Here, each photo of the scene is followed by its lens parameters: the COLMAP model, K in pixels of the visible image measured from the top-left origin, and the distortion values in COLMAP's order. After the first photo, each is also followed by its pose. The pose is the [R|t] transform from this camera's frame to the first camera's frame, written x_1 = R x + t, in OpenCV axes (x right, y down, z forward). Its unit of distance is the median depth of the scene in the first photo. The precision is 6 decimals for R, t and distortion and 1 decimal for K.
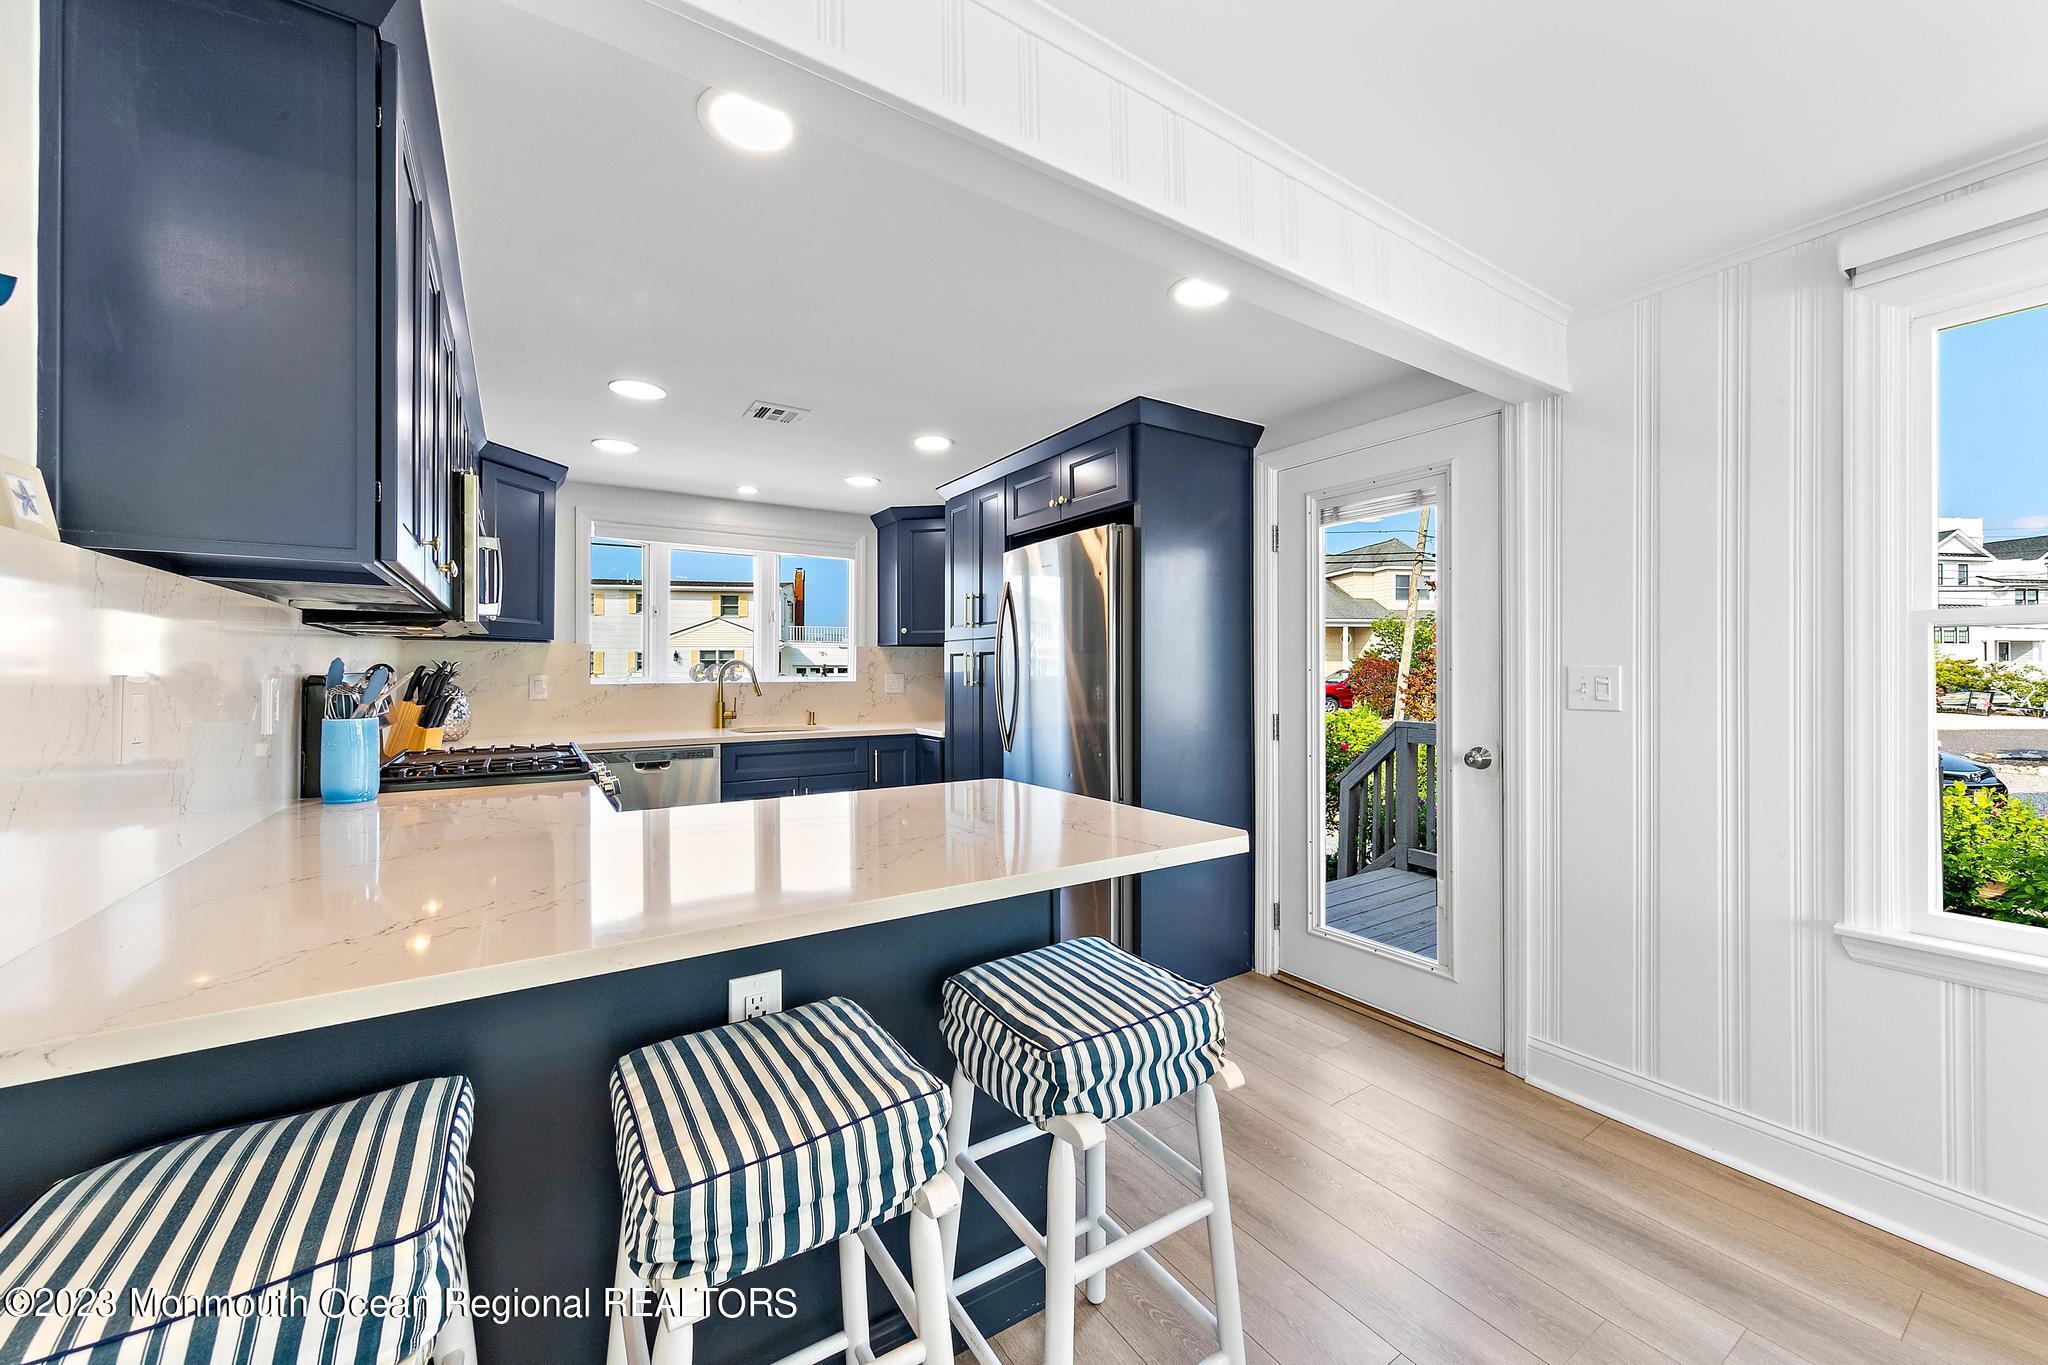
lens RADIAL K [[760.4, 0, 1030.2], [0, 760.4, 670.3], [0, 0, 1]] dist [-0.000137, 0.000094]
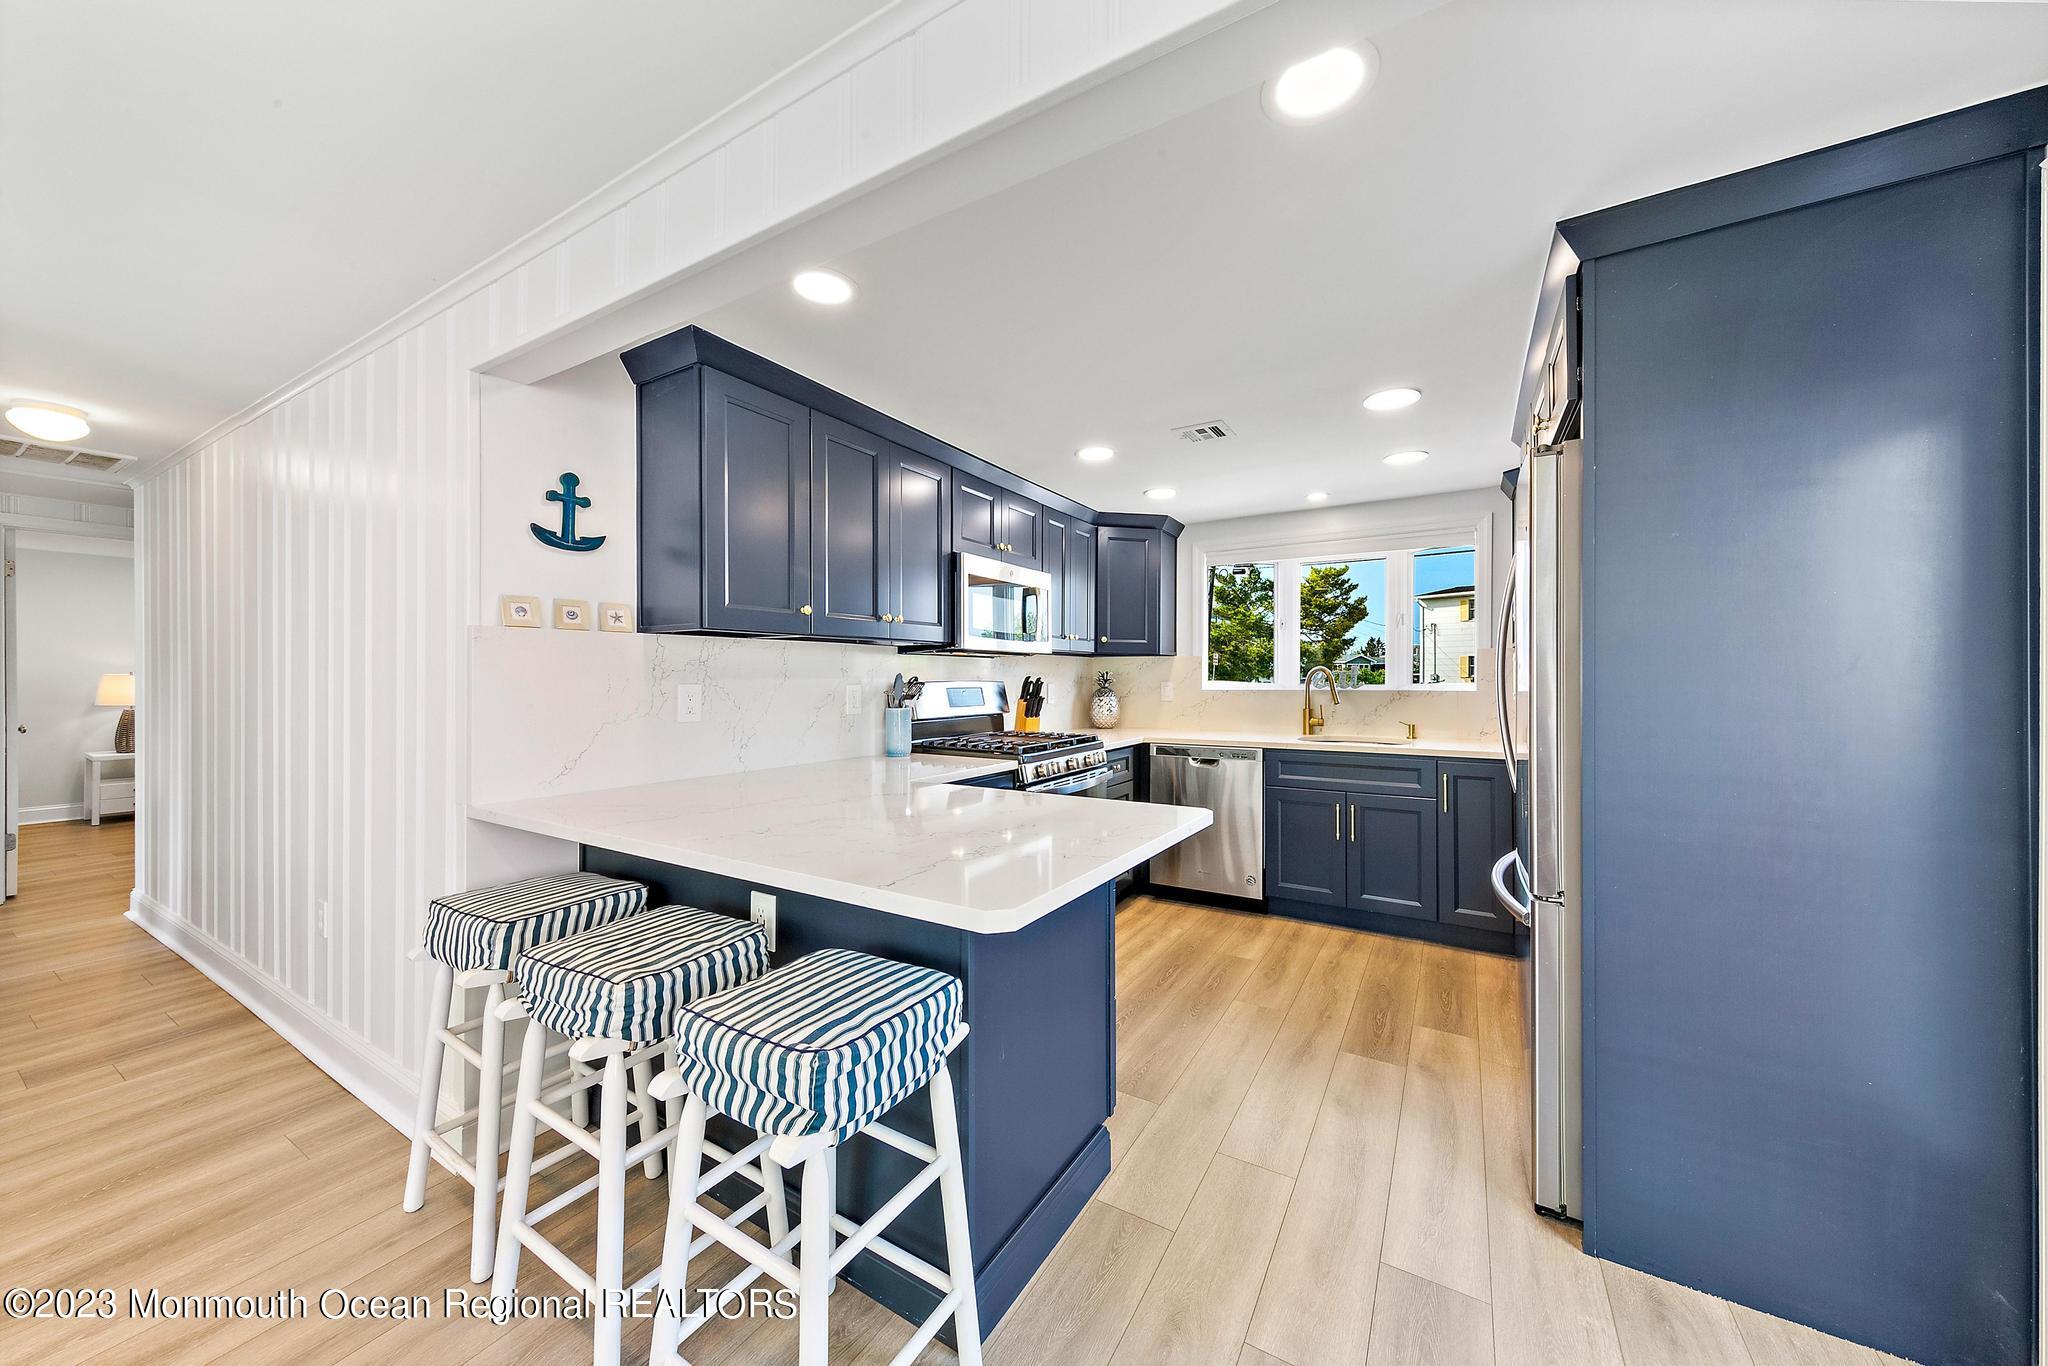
lens RADIAL K [[714.2, 0, 1024.0], [0, 714.2, 683.0], [0, 0, 1]] dist [-0.000261, -0.000113]
pose [[0.421665, 0.005667, -0.906734, 0.483528], [0.002946, 0.999967, 0.007619, -0.003363], [0.906747, -0.005884, 0.421634, 0.390621]]
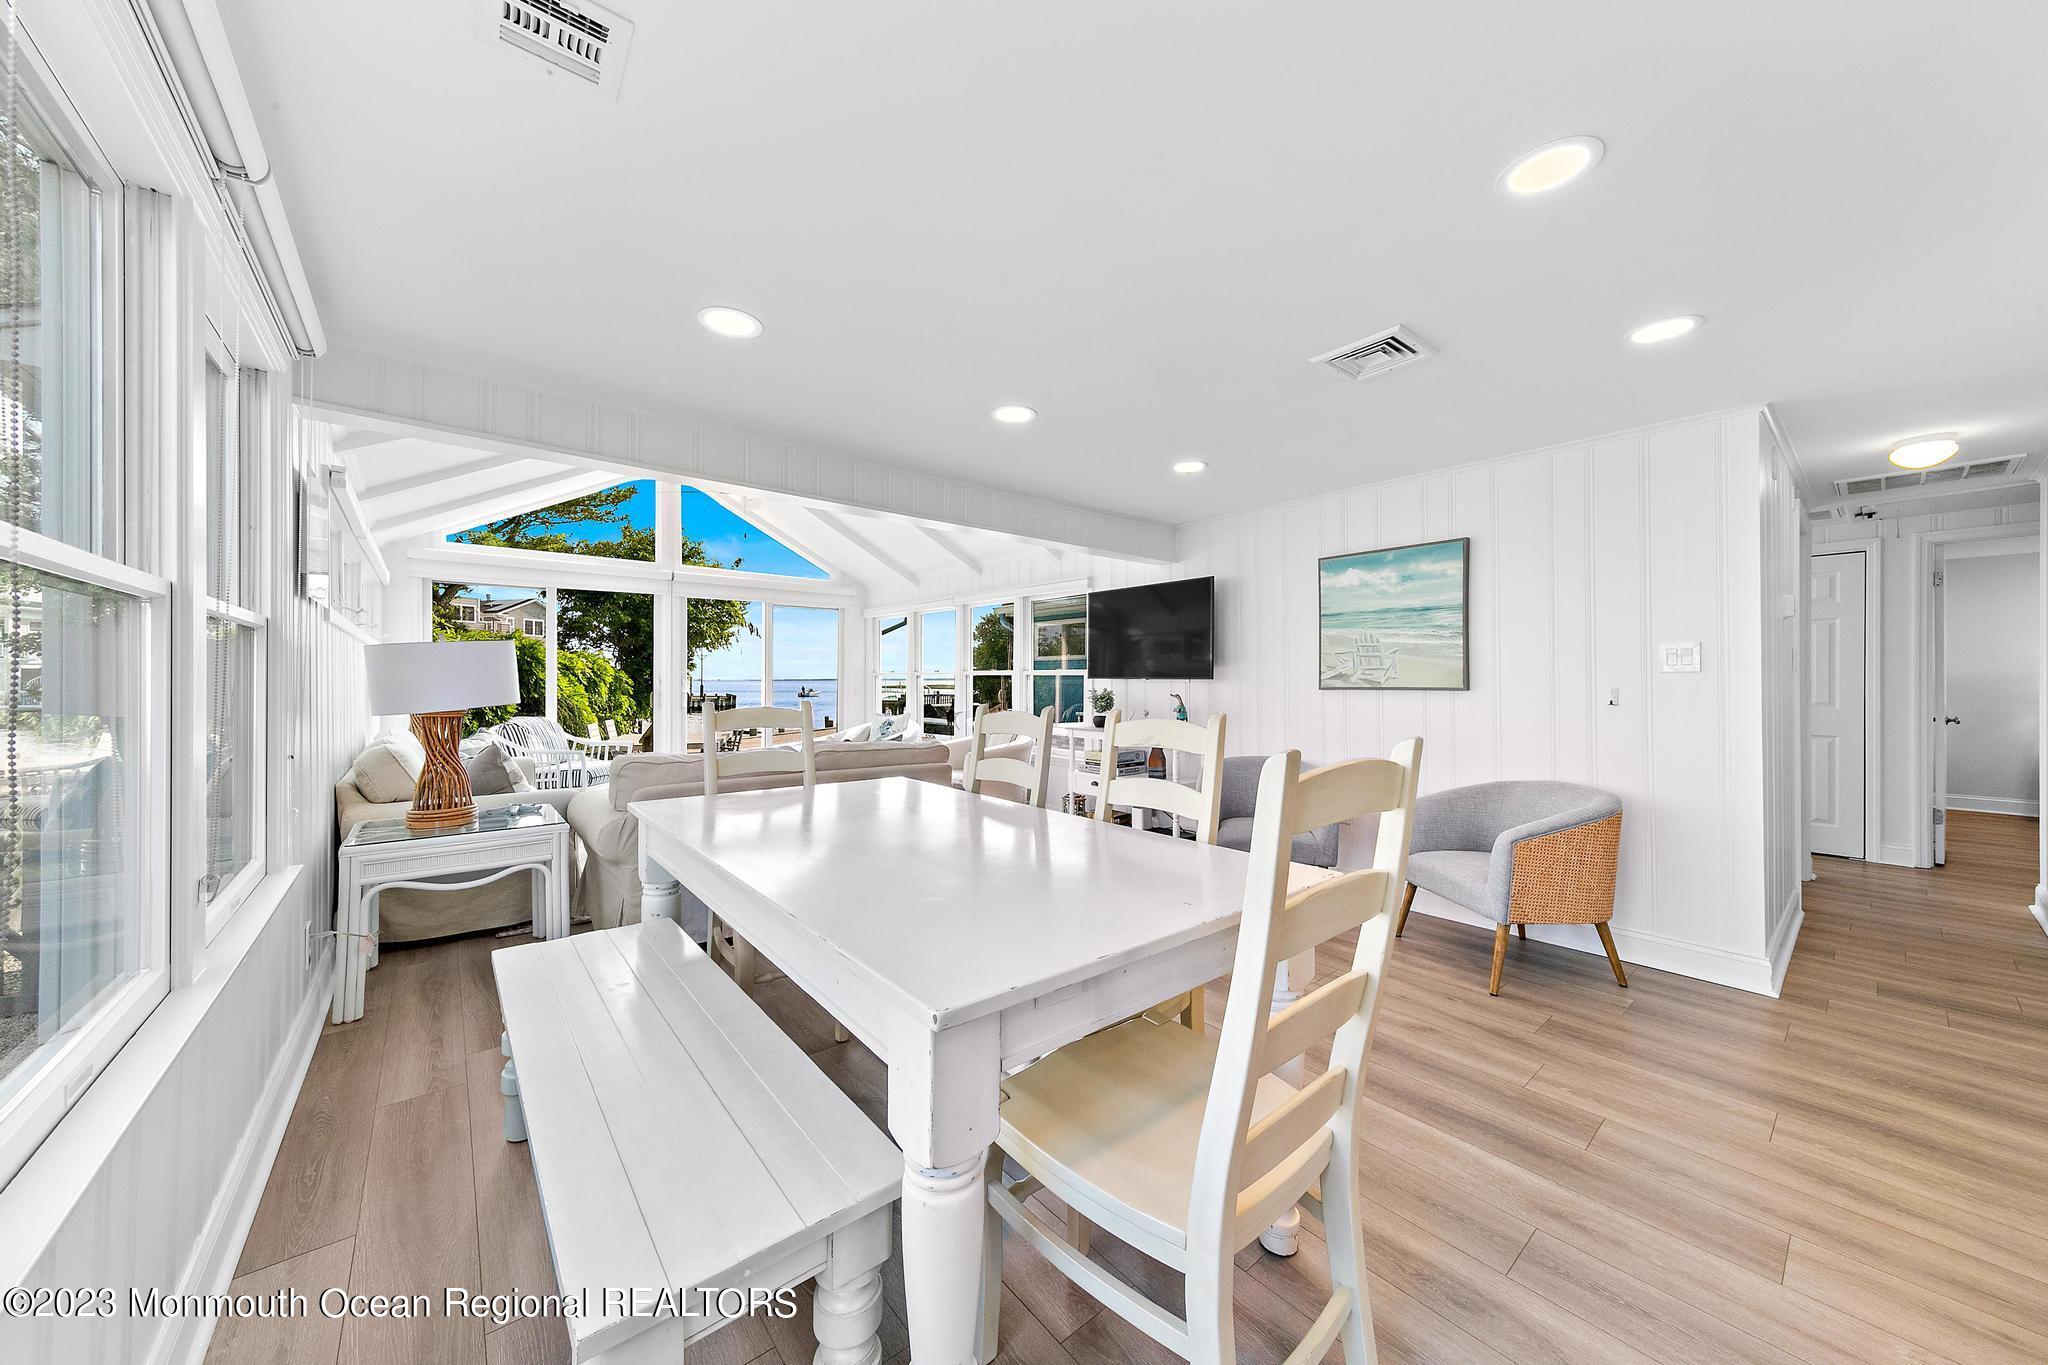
lens RADIAL K [[714.2, 0, 1024.0], [0, 714.2, 682.5], [0, 0, 1]] dist [-0.000261, -0.000113]
pose [[-0.995863, 0.001247, -0.090857, 0.578015], [0.001265, 0.999999, -0.000149, 0.011035], [0.090857, -0.000263, -0.995864, 0.604272]]
